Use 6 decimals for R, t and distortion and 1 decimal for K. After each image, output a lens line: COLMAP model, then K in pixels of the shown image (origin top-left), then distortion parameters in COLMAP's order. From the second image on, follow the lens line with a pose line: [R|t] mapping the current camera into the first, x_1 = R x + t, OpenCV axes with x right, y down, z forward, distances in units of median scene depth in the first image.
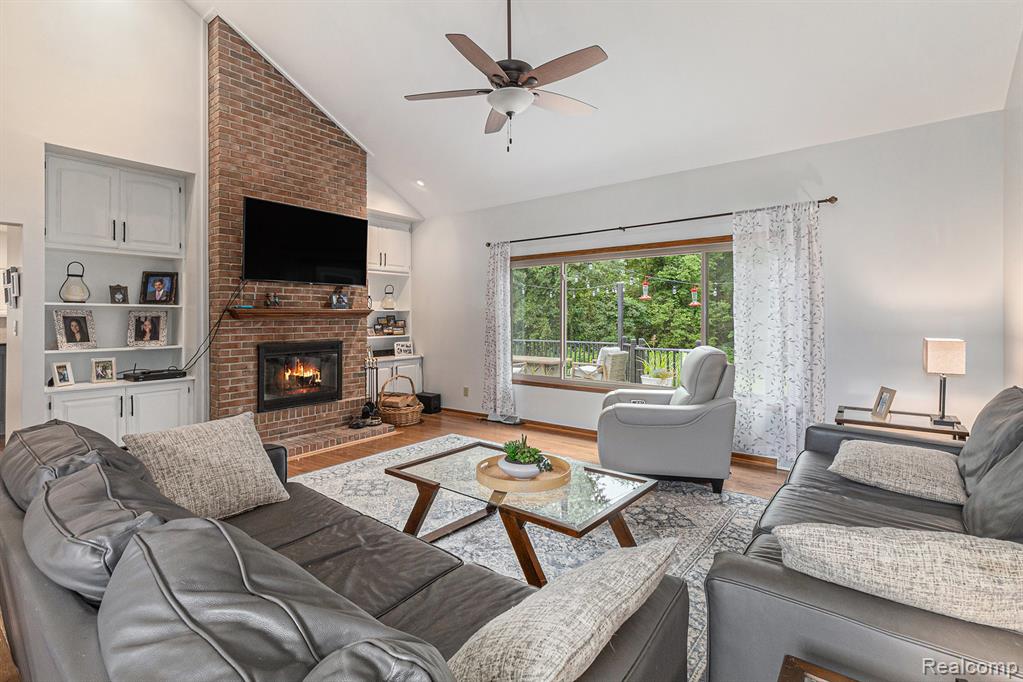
lens RADIAL K [[475.7, 0, 509.1], [0, 475.7, 323.7], [0, 0, 1]] dist [0.000101, 0.000234]
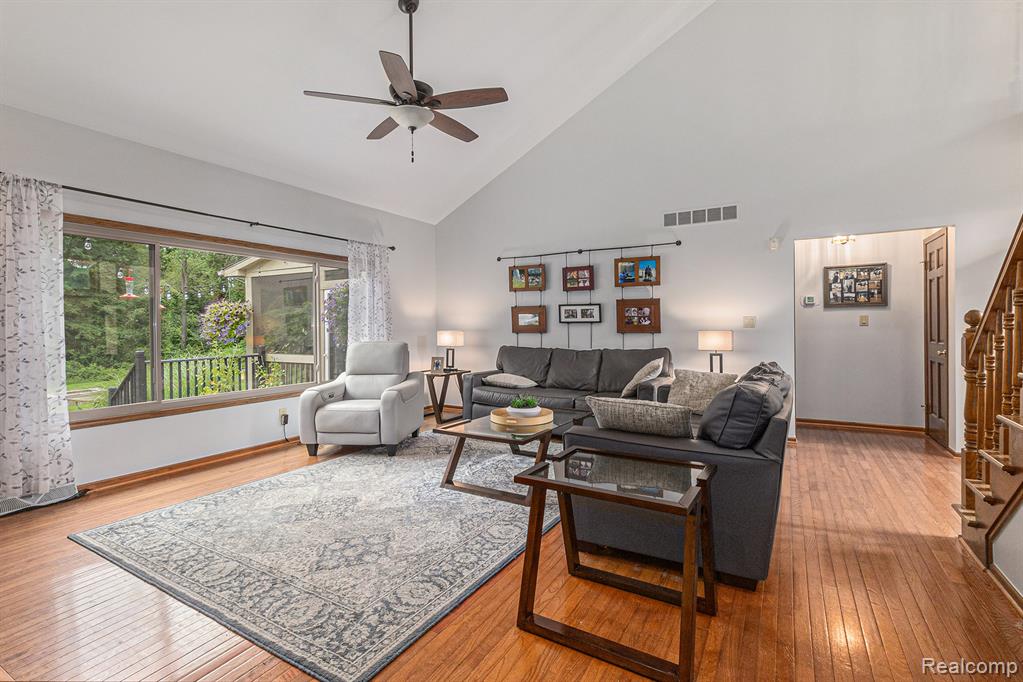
lens RADIAL K [[475.7, 0, 509.1], [0, 475.7, 323.7], [0, 0, 1]] dist [0.000101, 0.000234]
pose [[-0.133704, 0.015350, 0.990902, -0.804758], [0.026976, 0.999566, -0.011844, 0.022402], [-0.990654, 0.025146, -0.134060, 0.677418]]
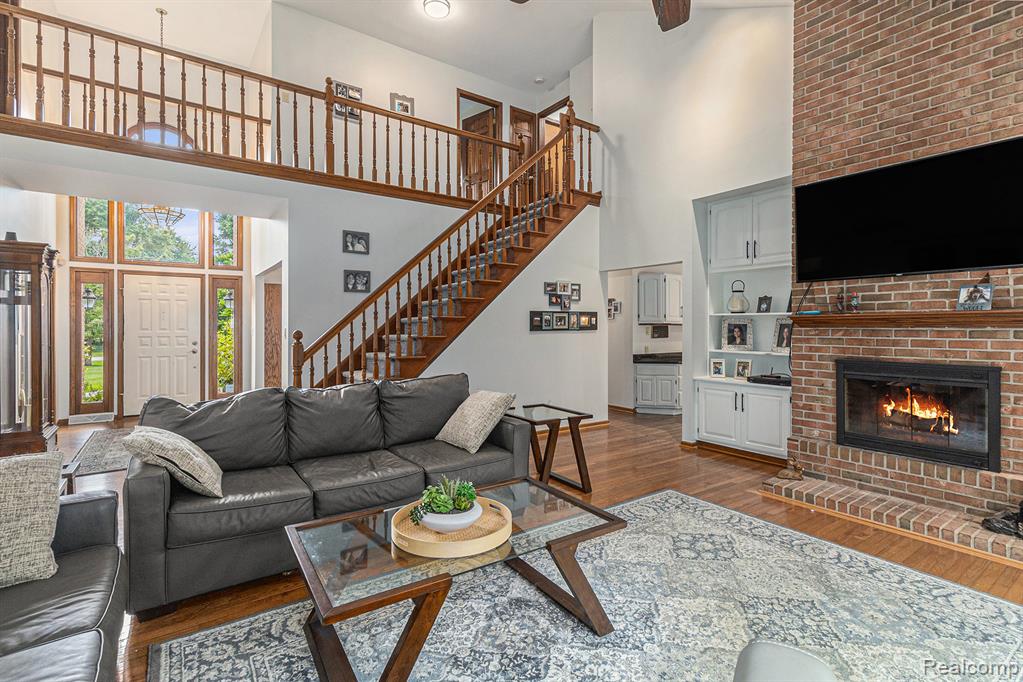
lens RADIAL K [[475.7, 0, 509.1], [0, 475.7, 323.7], [0, 0, 1]] dist [0.000101, 0.000234]
pose [[-0.298971, 0.000791, -0.954262, 0.415942], [-0.008974, 0.999953, 0.003640, -0.013922], [0.954220, 0.009652, -0.298950, 0.727881]]
